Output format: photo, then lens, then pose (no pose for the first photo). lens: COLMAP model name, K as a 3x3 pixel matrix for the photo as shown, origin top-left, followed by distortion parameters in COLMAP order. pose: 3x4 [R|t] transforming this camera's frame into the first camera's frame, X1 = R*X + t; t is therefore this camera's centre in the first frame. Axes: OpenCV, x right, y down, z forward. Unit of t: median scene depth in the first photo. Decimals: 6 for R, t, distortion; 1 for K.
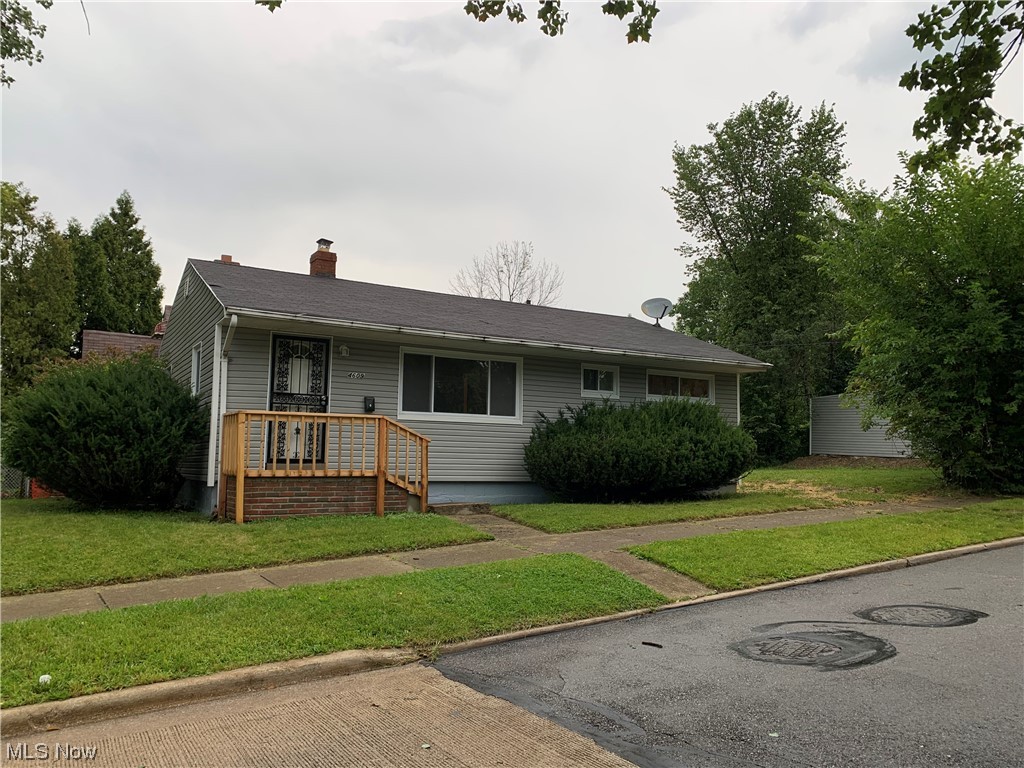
lens RADIAL K [[780.1, 0, 511.9], [0, 780.1, 387.1], [0, 0, 1]] dist [0.042552, -0.033992]
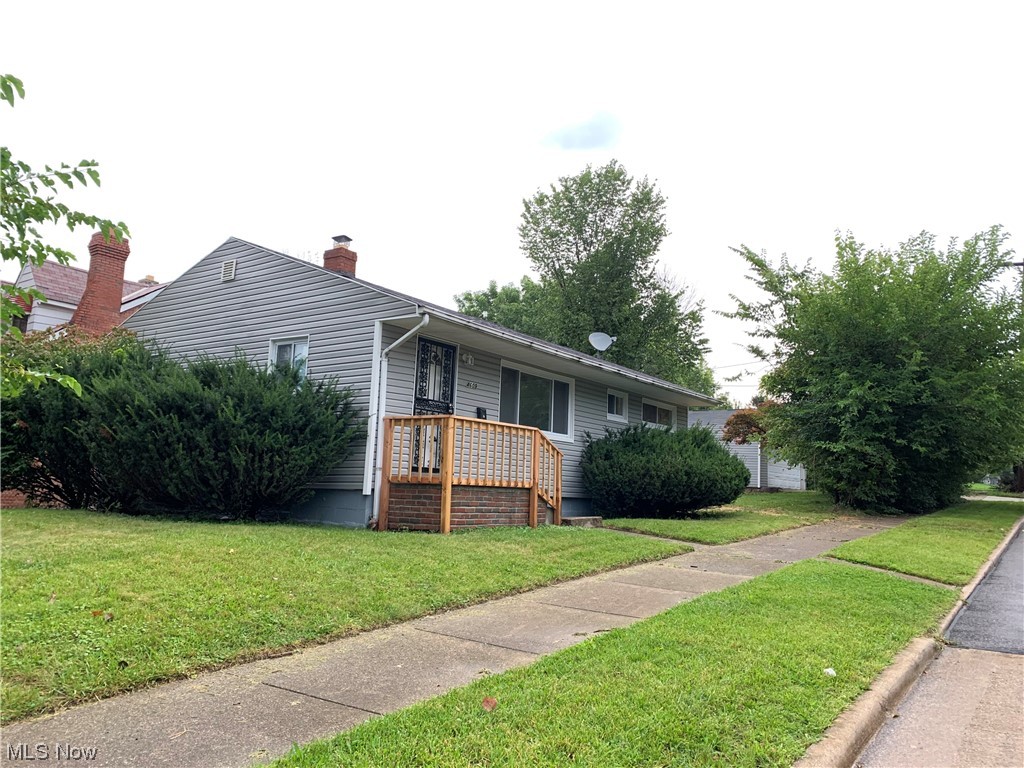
lens RADIAL K [[780.1, 0, 507.0], [0, 780.1, 373.8], [0, 0, 1]] dist [0.042552, -0.033992]
pose [[0.912574, 0.083124, 0.400373, -0.522075], [-0.064465, 0.996122, -0.059876, 0.025243], [-0.403798, 0.028832, 0.914394, 0.077311]]
